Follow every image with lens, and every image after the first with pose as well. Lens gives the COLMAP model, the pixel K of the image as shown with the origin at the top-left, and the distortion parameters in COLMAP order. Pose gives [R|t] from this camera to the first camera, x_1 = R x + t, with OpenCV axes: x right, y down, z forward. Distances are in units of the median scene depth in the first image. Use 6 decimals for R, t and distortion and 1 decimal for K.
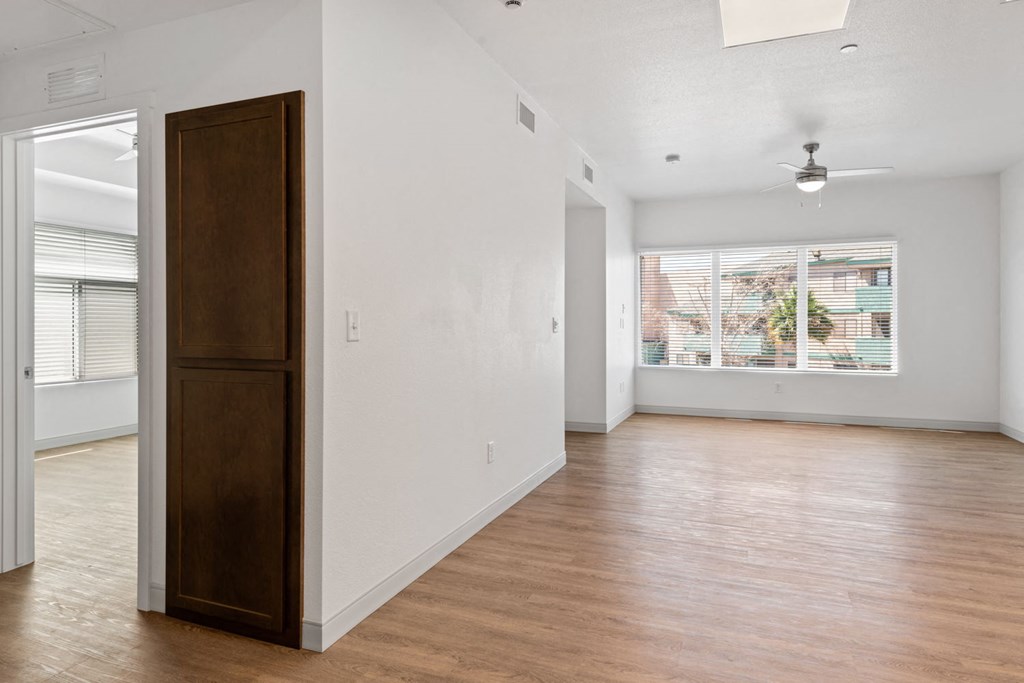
lens RADIAL K [[615.0, 0, 495.6], [0, 615.0, 318.2], [0, 0, 1]] dist [-0.003095, -0.005154]
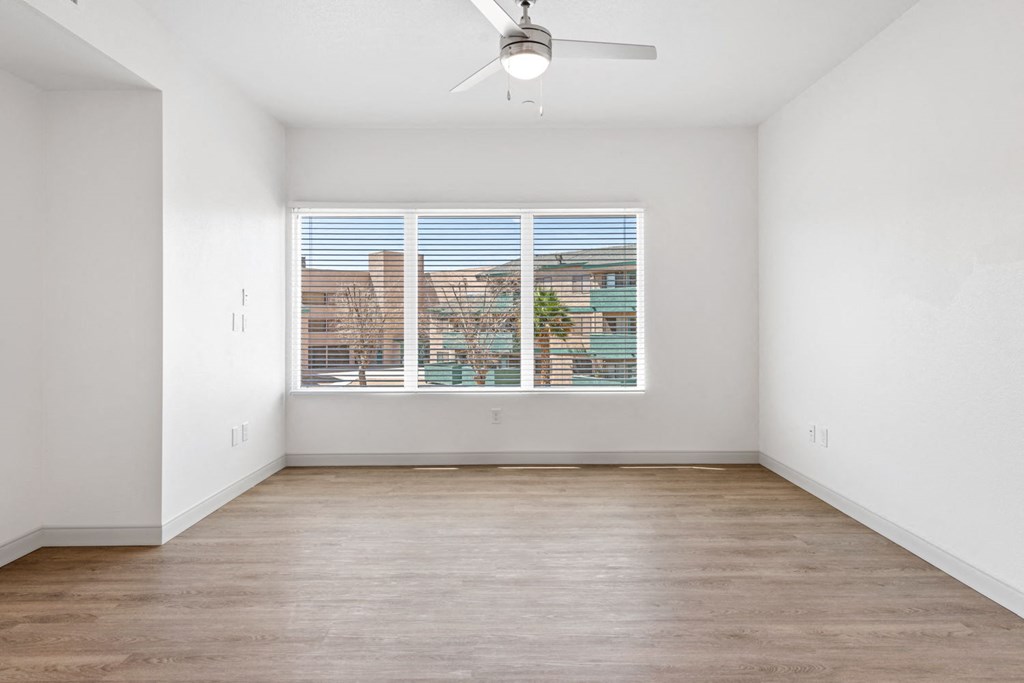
lens RADIAL K [[615.0, 0, 512.5], [0, 615.0, 333.0], [0, 0, 1]] dist [-0.003095, -0.005154]
pose [[0.918993, -0.011789, 0.394097, 0.308591], [0.001824, 0.999669, 0.025651, 0.003922], [-0.394269, -0.022855, 0.918711, 0.540245]]
